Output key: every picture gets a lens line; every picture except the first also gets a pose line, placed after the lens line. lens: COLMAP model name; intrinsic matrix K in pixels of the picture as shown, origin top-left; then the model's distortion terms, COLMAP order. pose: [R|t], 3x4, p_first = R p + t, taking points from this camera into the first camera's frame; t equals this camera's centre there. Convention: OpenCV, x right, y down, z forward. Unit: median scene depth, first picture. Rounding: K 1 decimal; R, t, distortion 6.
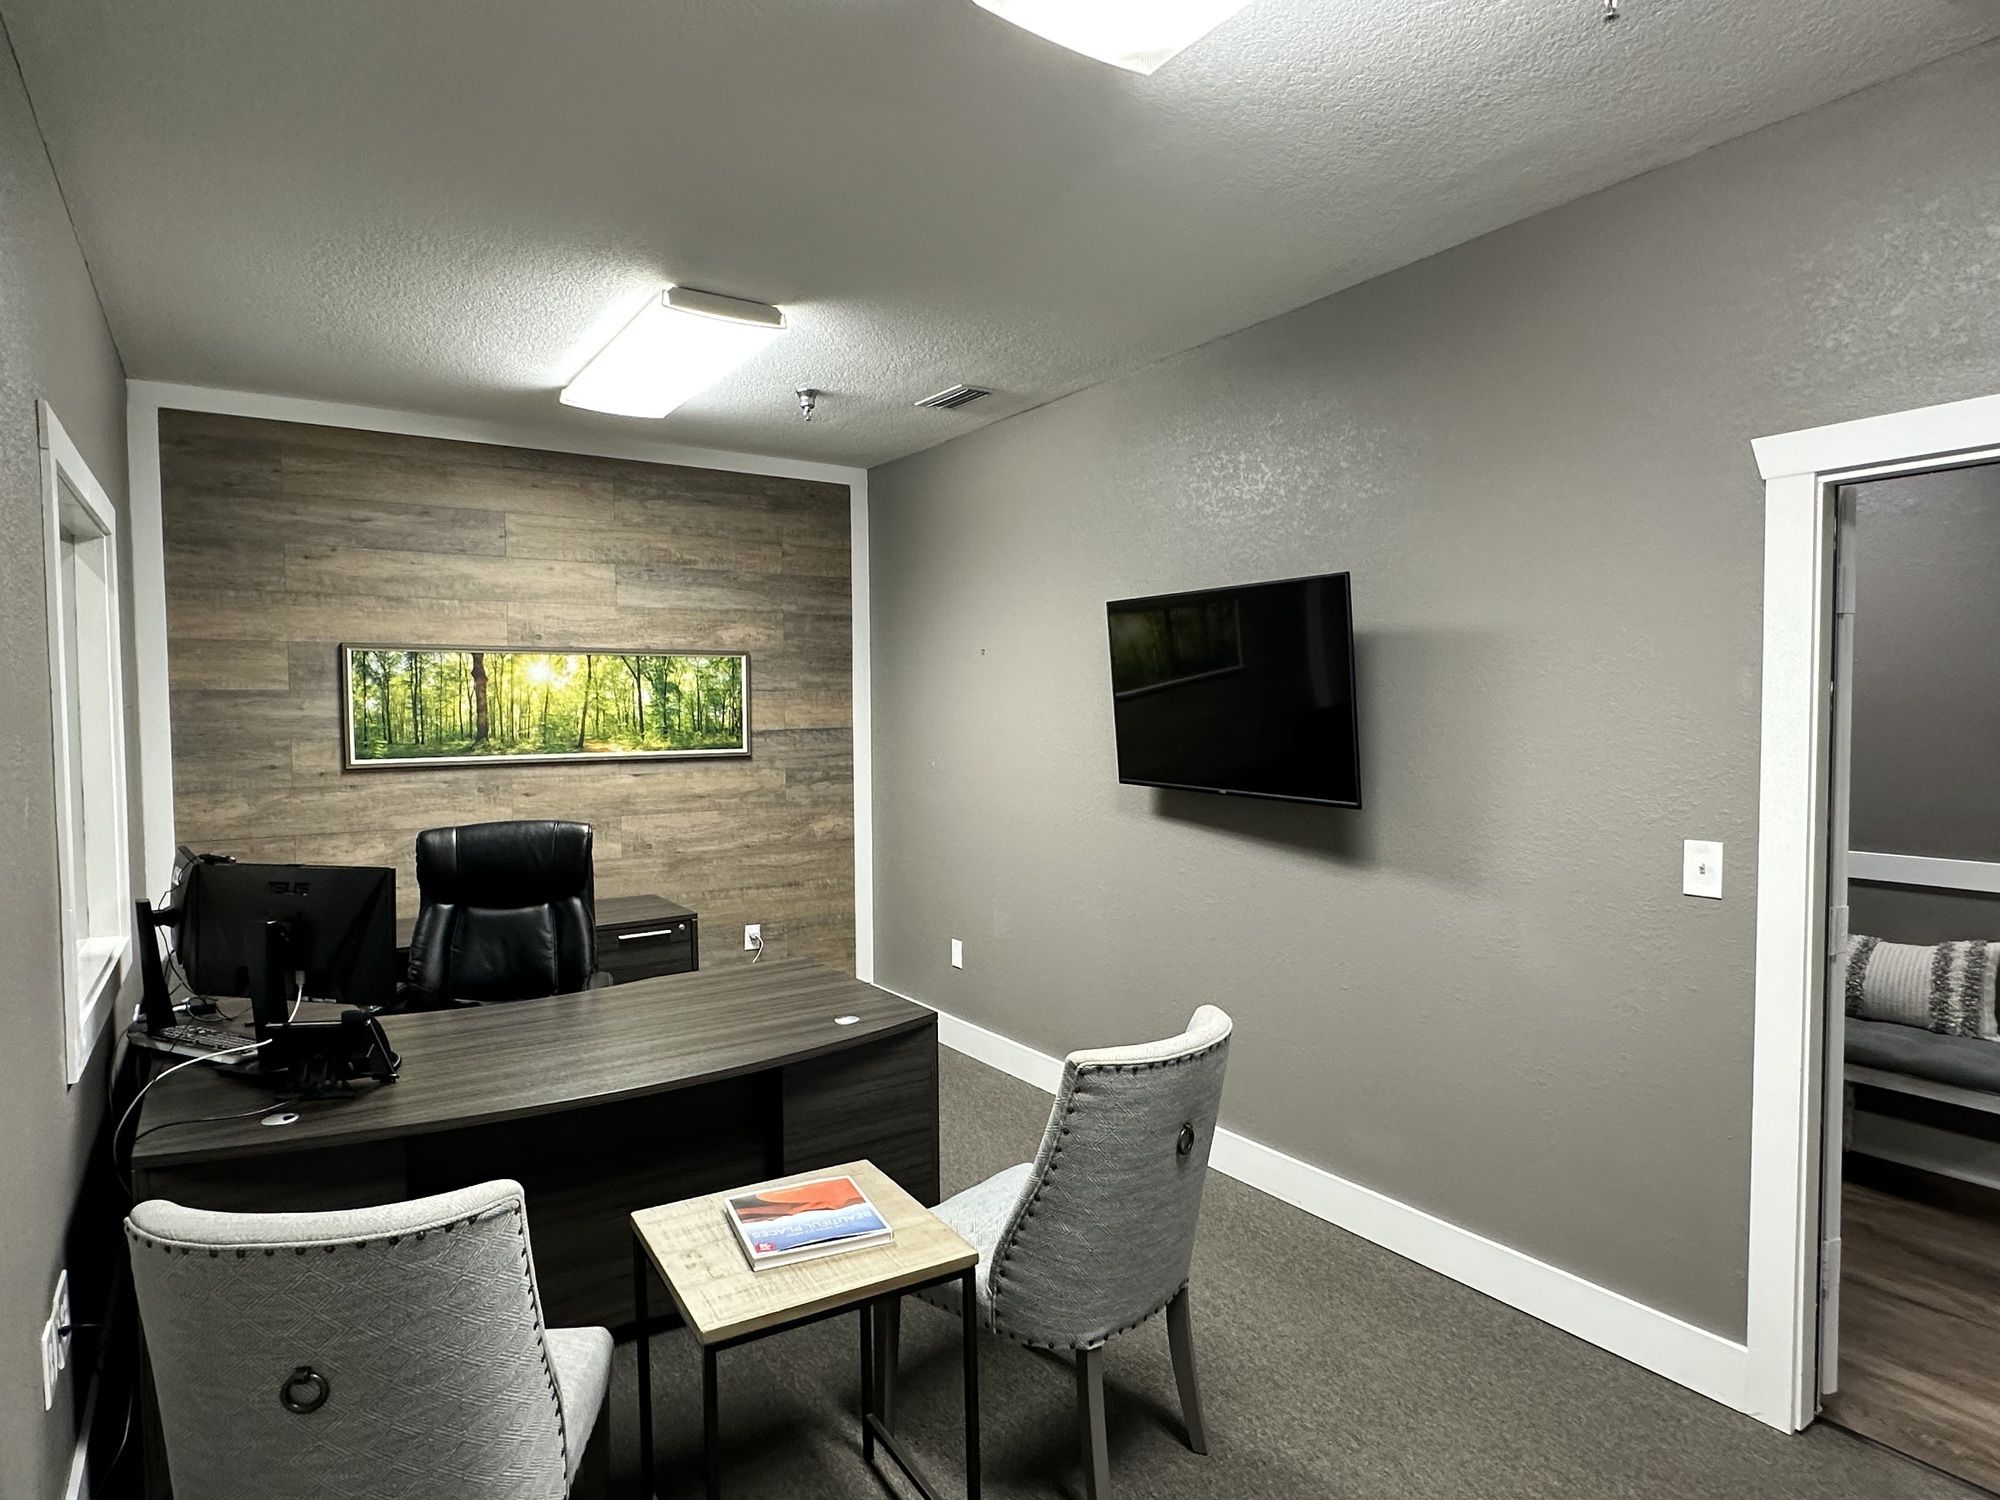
lens RADIAL K [[1128.2, 0, 997.8], [0, 1128.2, 759.2], [0, 0, 1]] dist [-0.006222, -0.000355]
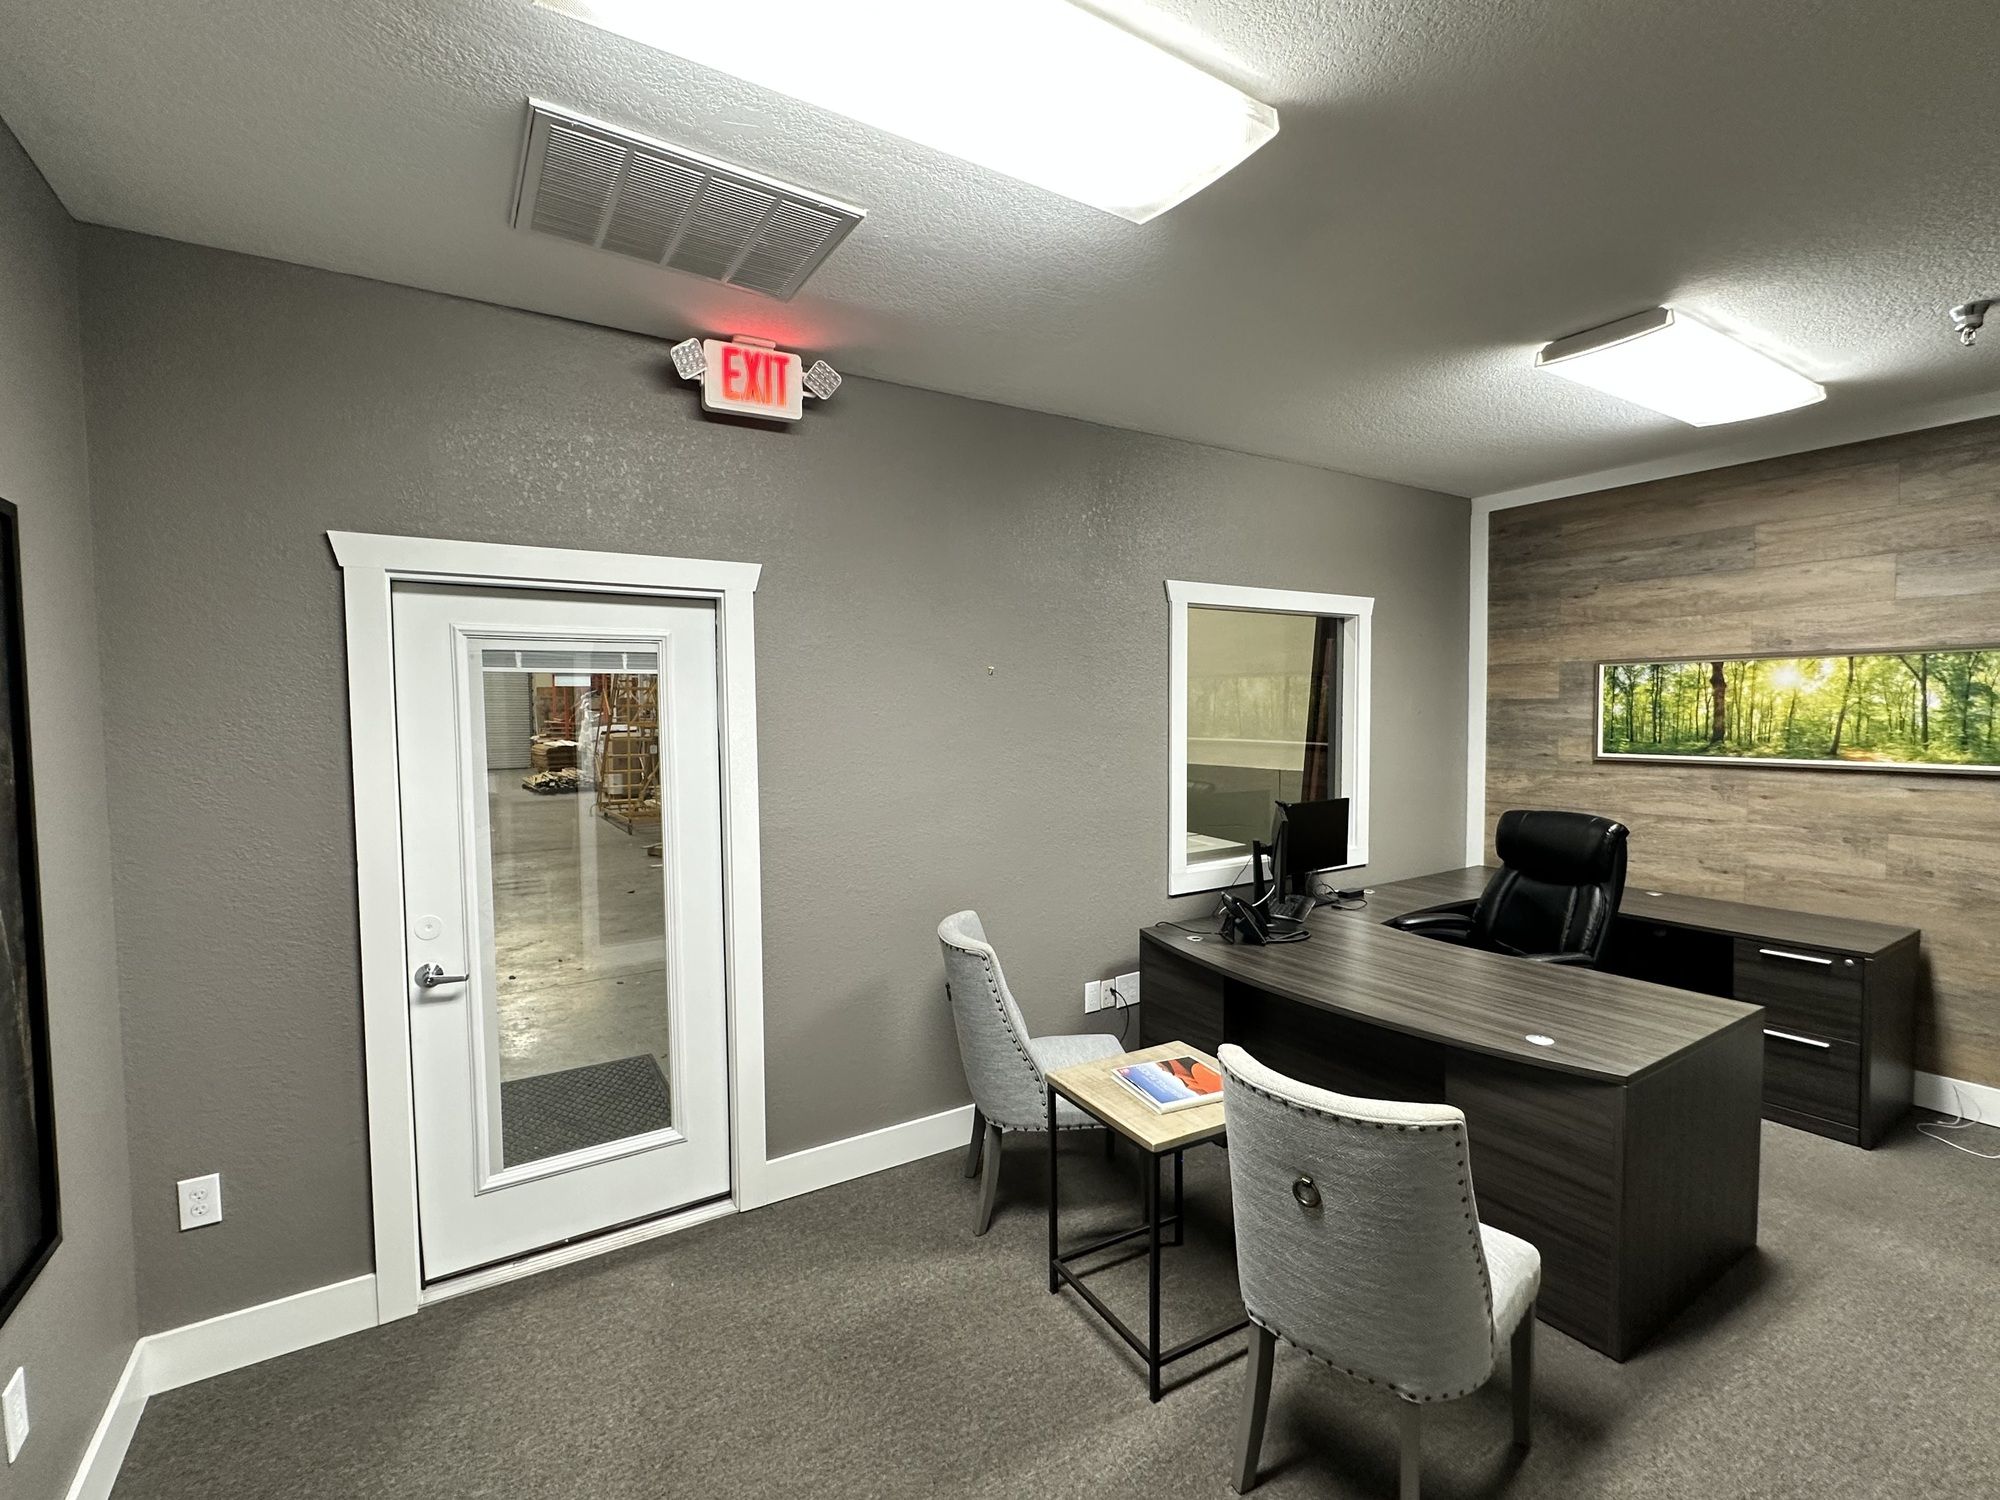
lens RADIAL K [[880.8, 0, 996.2], [0, 880.8, 746.9], [0, 0, 1]] dist [-0.005393, -0.000401]
pose [[-0.018047, 0.053922, -0.998382, 0.401502], [-0.033585, 0.997949, 0.054505, -0.035405], [0.999273, 0.034514, -0.016199, 0.322193]]
